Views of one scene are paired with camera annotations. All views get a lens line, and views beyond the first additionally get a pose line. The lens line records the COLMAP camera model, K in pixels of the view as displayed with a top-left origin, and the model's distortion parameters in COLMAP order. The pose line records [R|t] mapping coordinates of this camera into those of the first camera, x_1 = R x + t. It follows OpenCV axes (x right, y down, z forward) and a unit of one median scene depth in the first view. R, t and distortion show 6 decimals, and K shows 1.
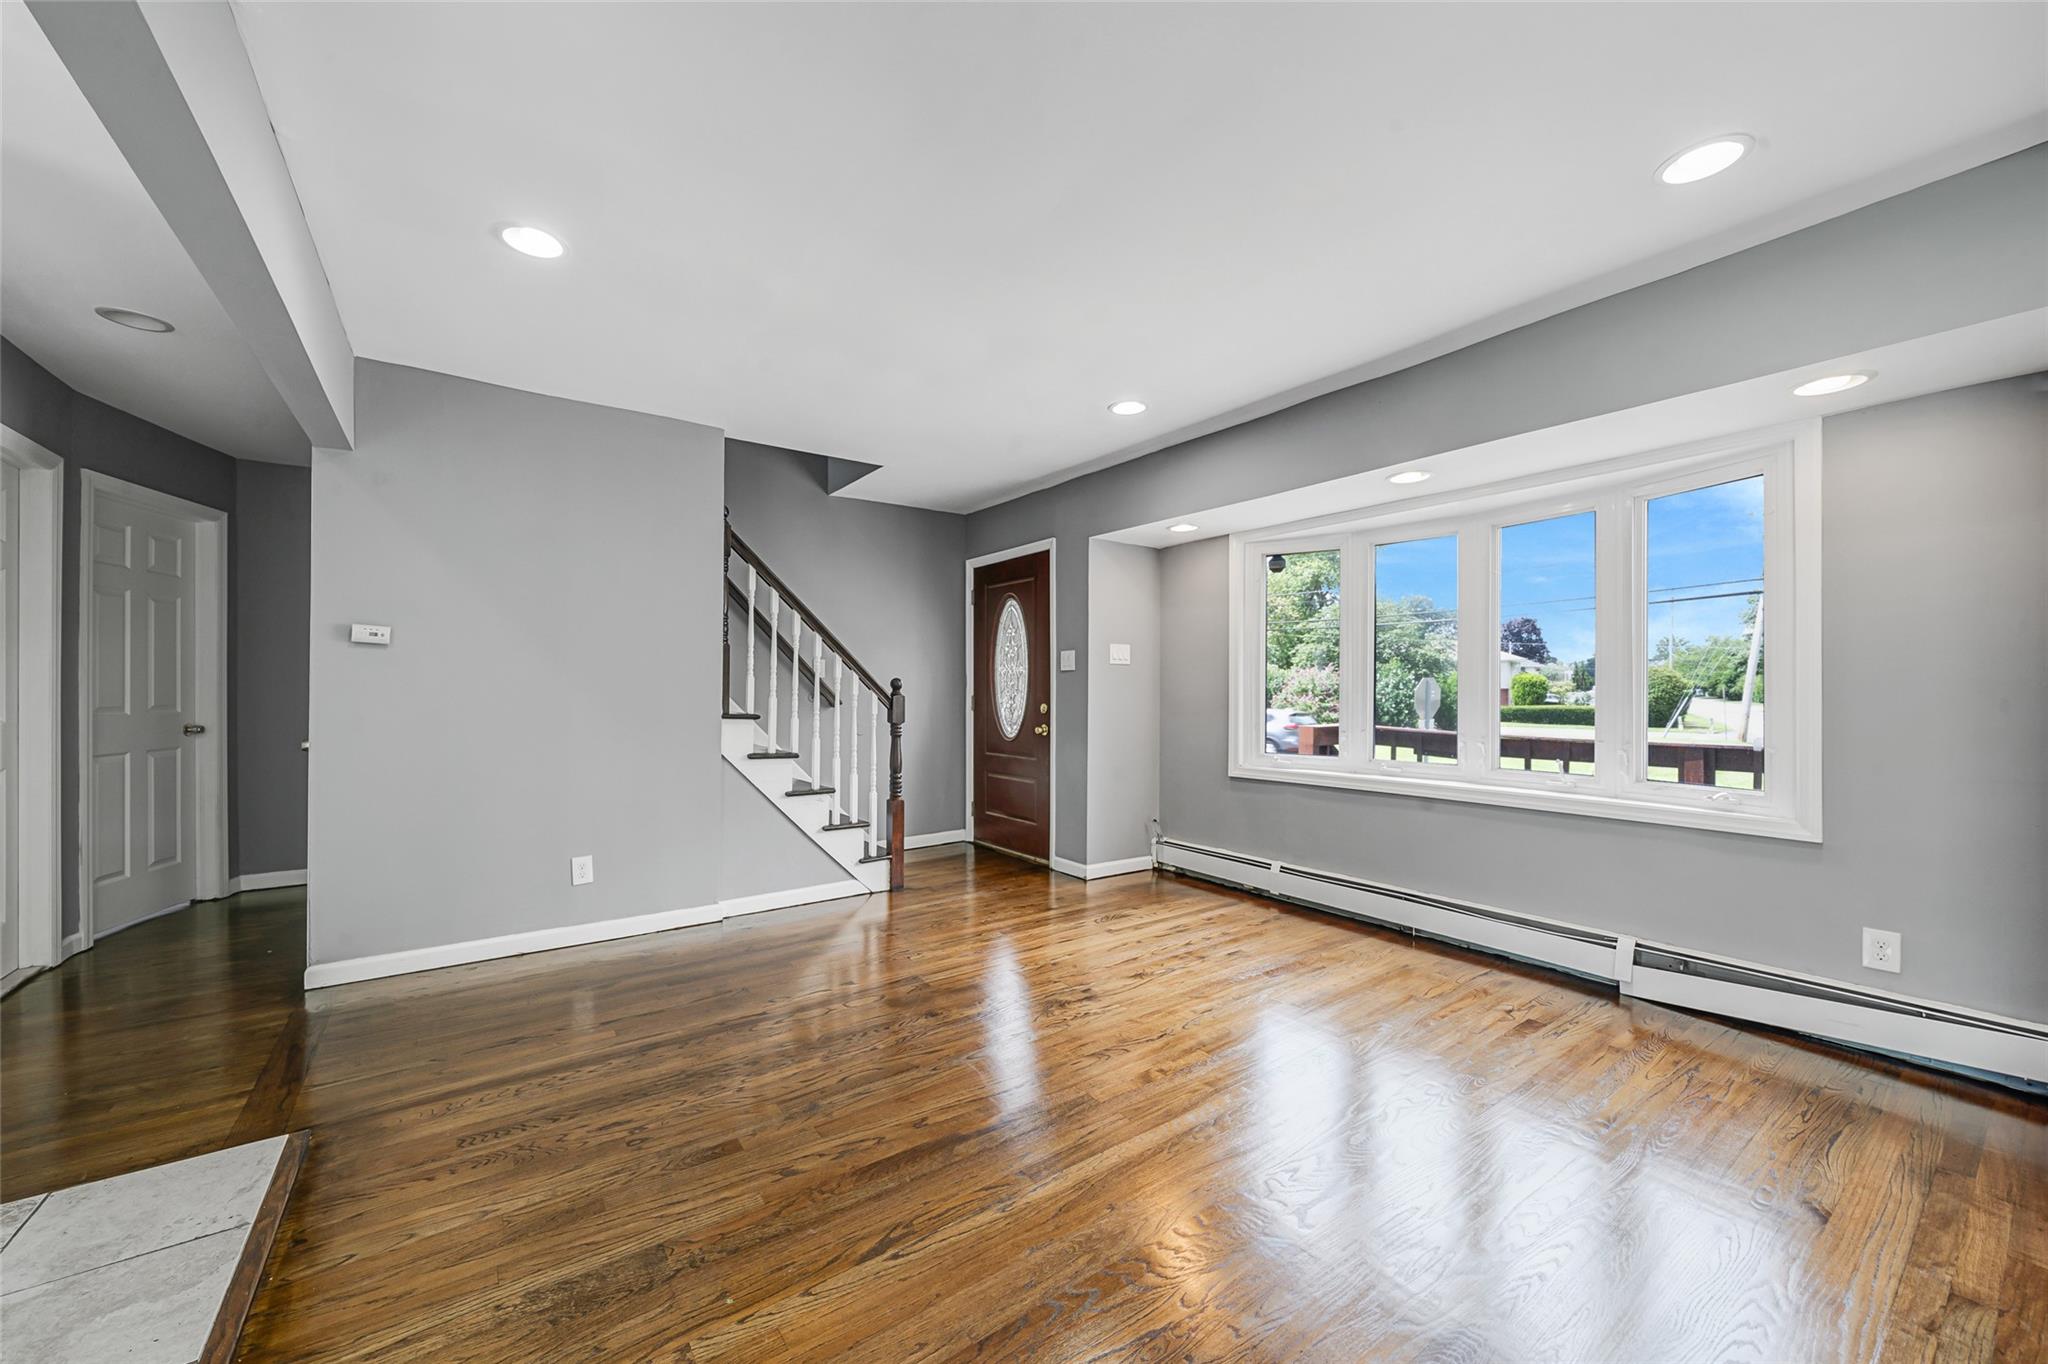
lens RADIAL K [[765.2, 0, 996.3], [0, 765.2, 683.8], [0, 0, 1]] dist [-0.005270, -0.000350]
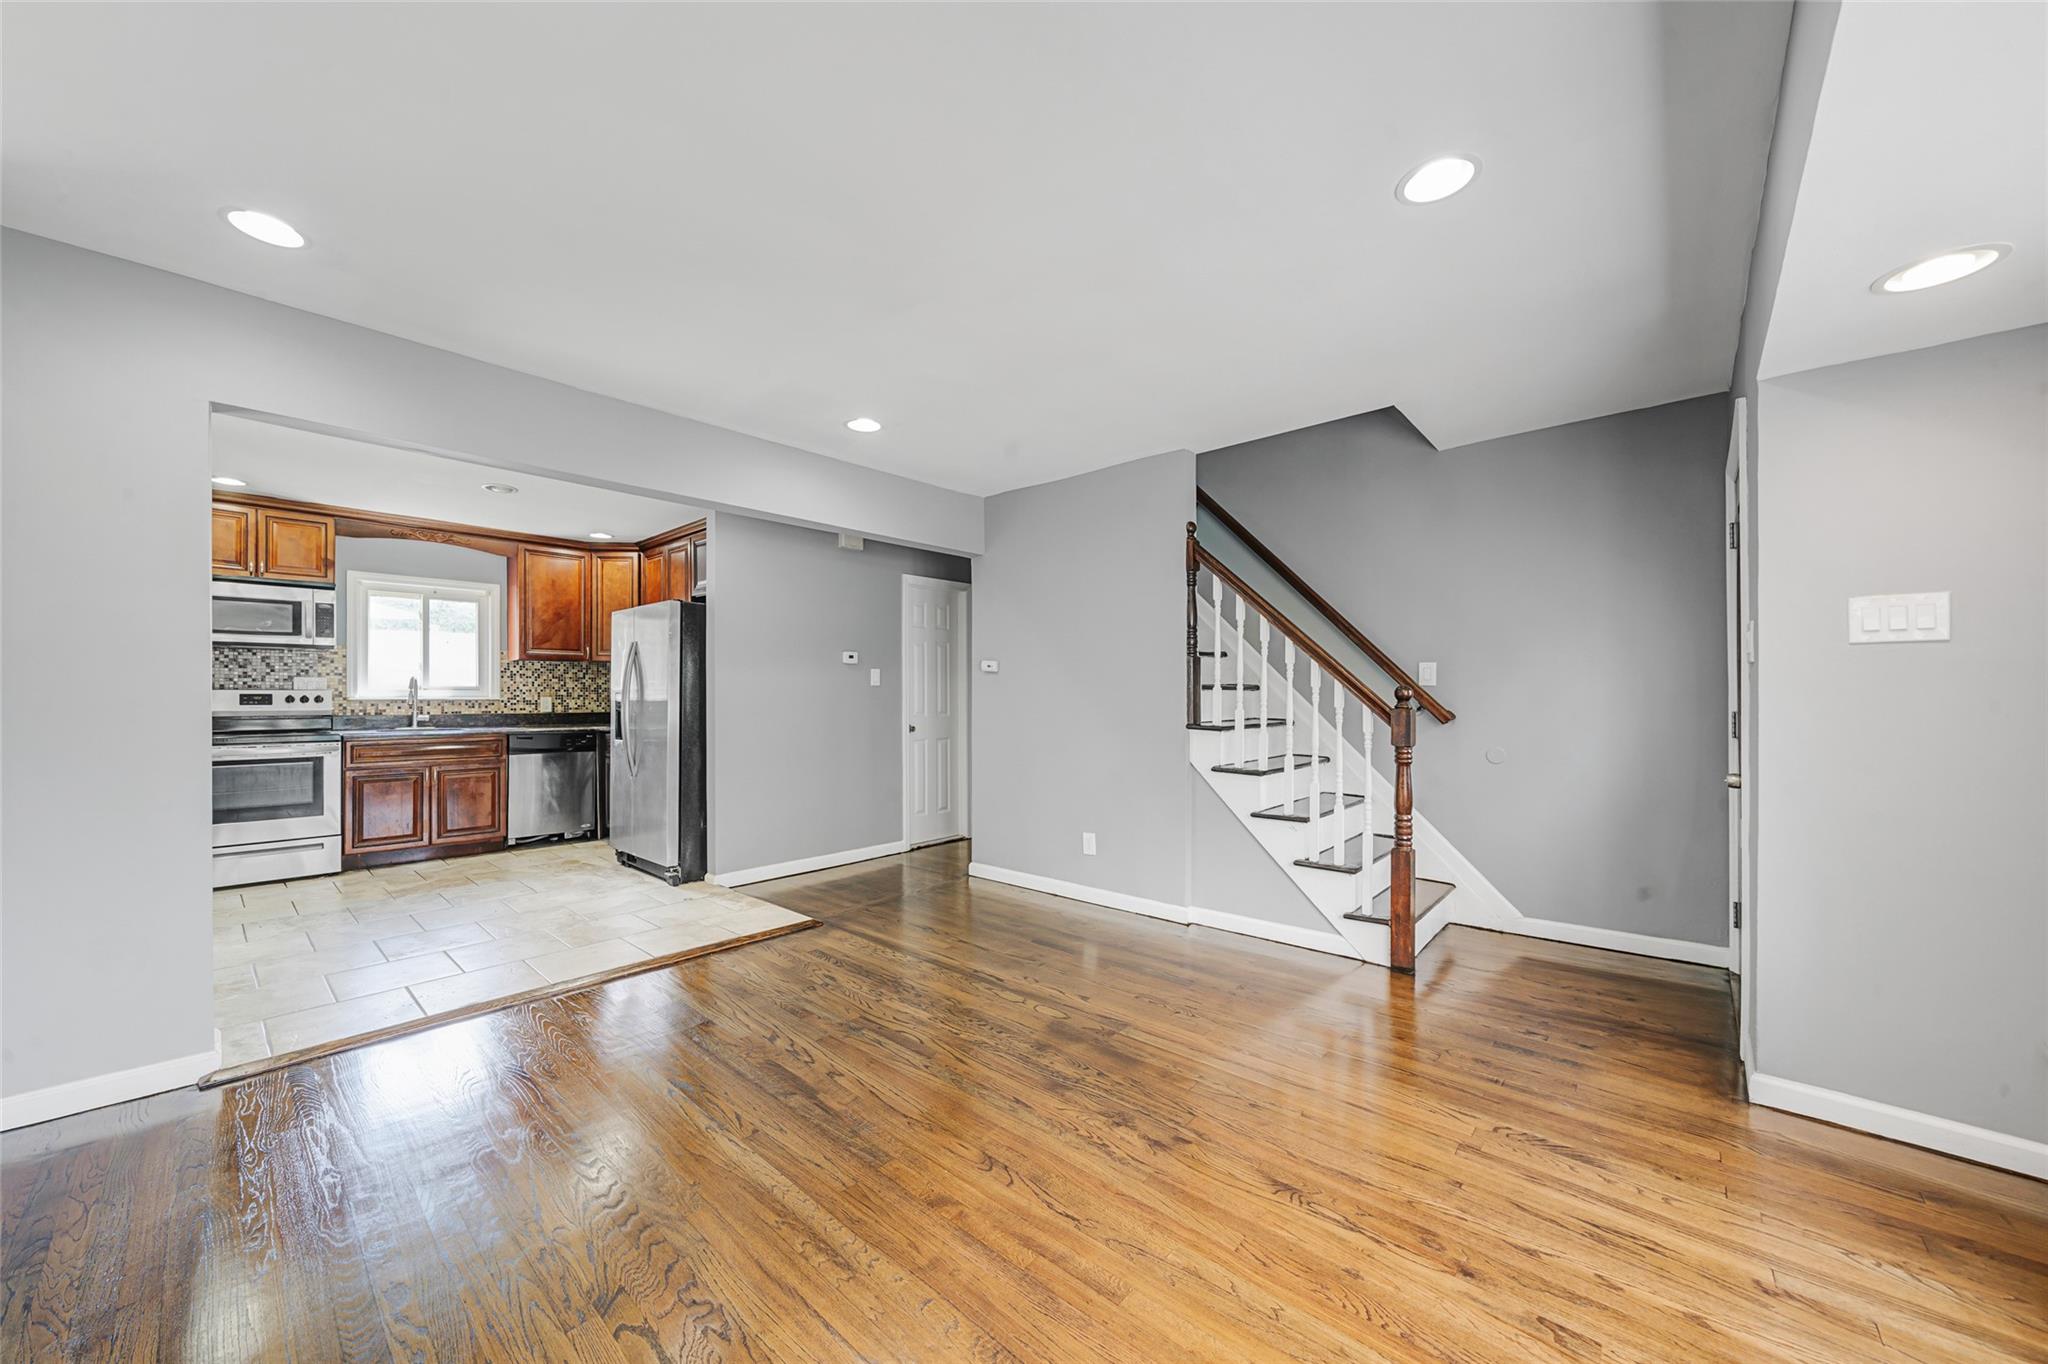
lens RADIAL K [[731.8, 0, 984.2], [0, 731.8, 694.1], [0, 0, 1]] dist [-0.002333, -0.000193]
pose [[0.212070, -0.006999, -0.977229, 0.491022], [0.006777, 0.999961, -0.005691, 0.001610], [0.977231, -0.005415, 0.212109, 0.466197]]
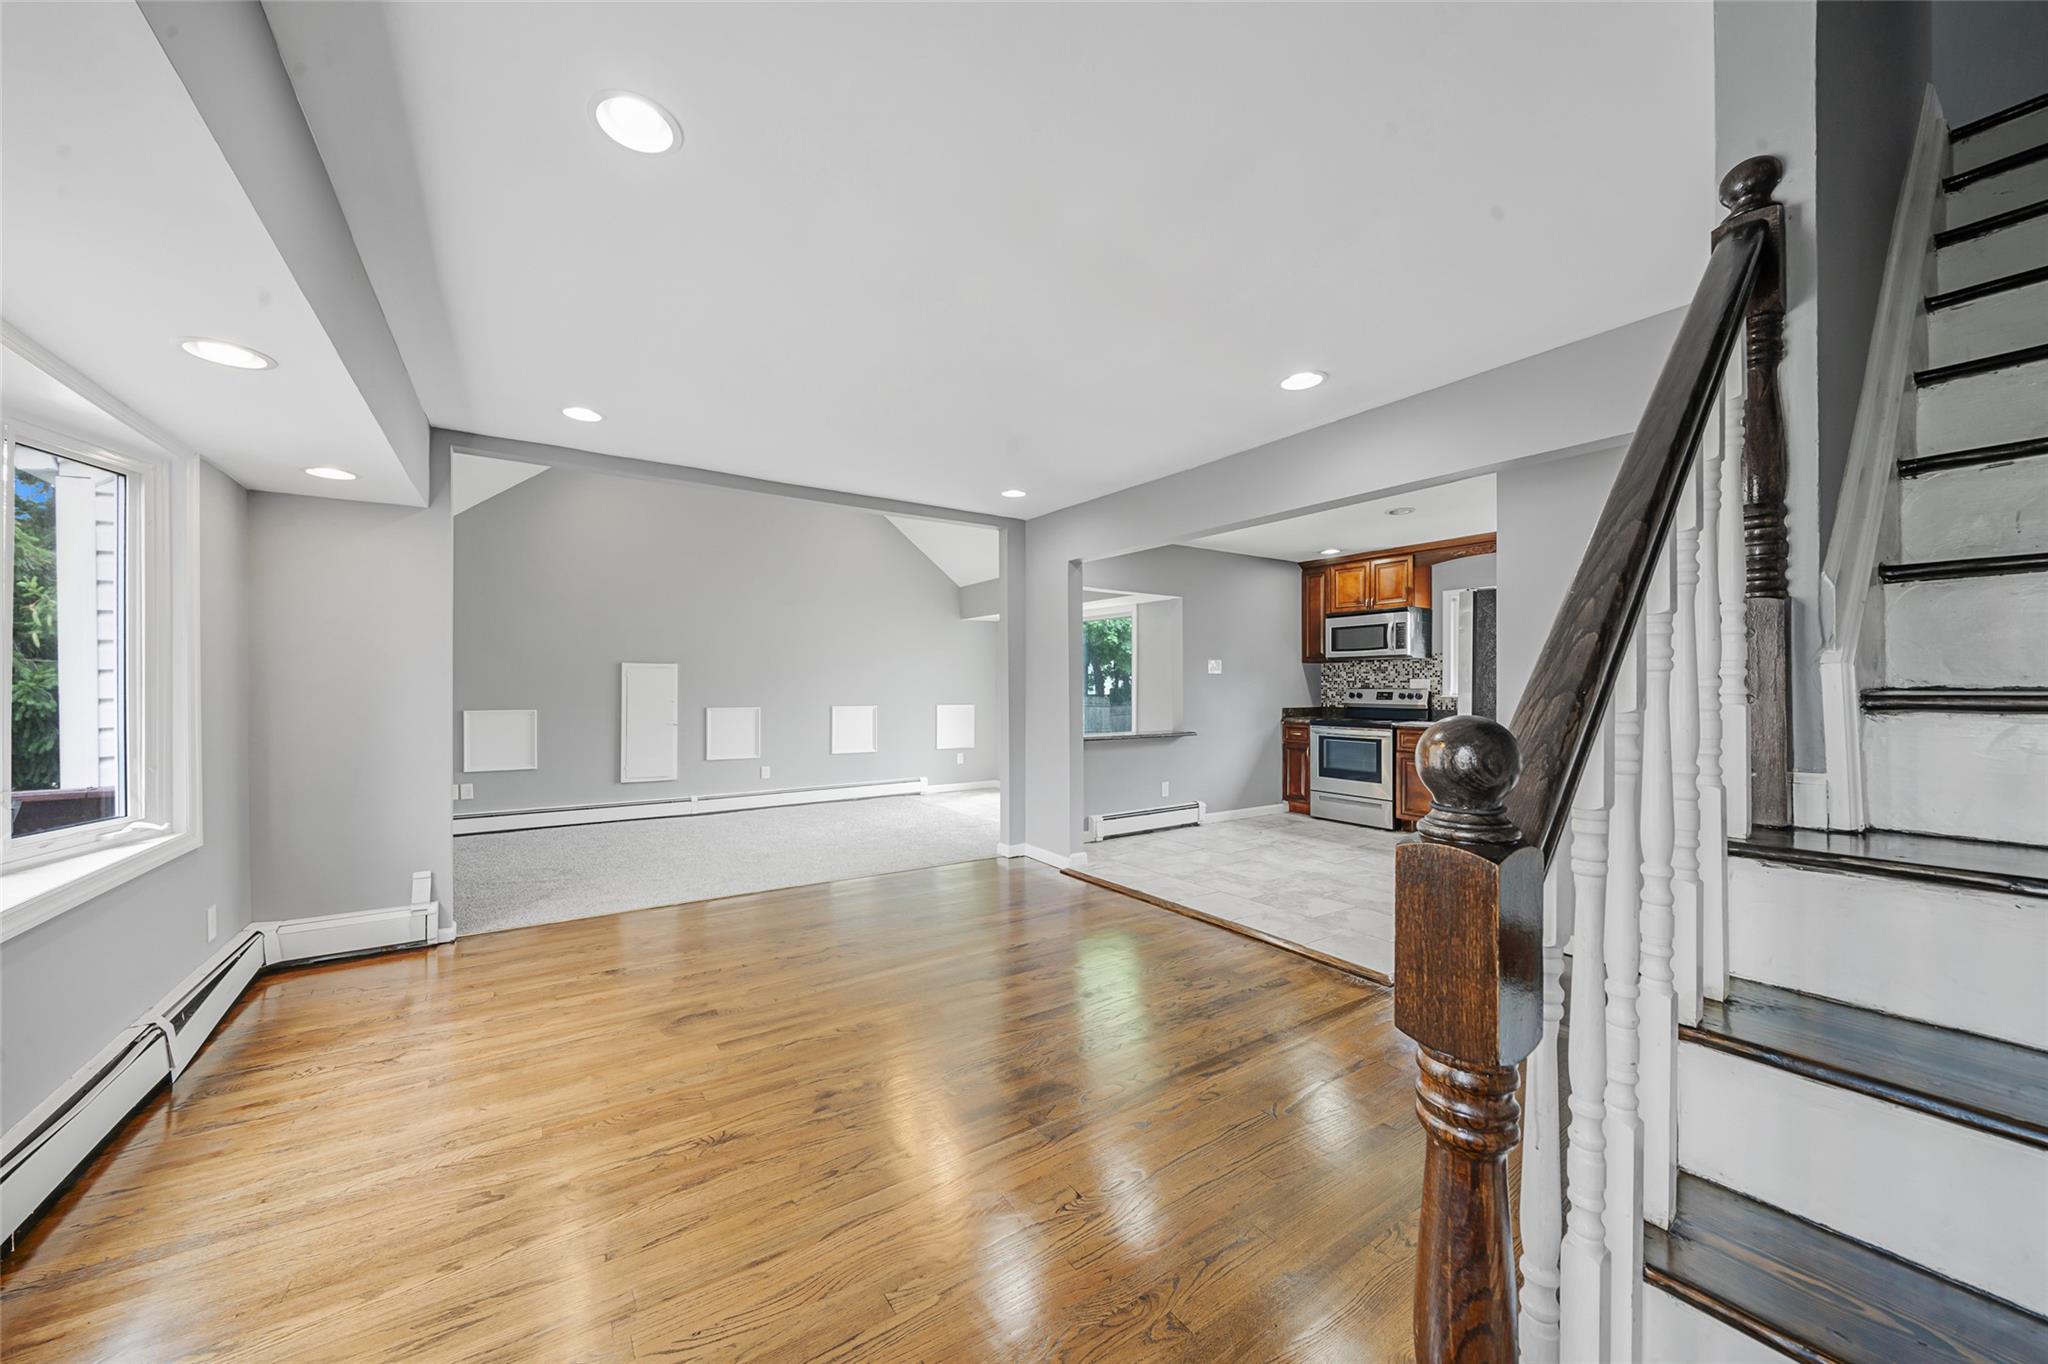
lens RADIAL K [[726.5, 0, 1009.0], [0, 726.5, 681.2], [0, 0, 1]] dist [0.000892, 0.000126]
pose [[-0.999955, -0.004789, 0.008179, -0.050219], [-0.004897, 0.999901, -0.013194, -0.011081], [-0.008115, -0.013233, -0.999880, 1.170443]]
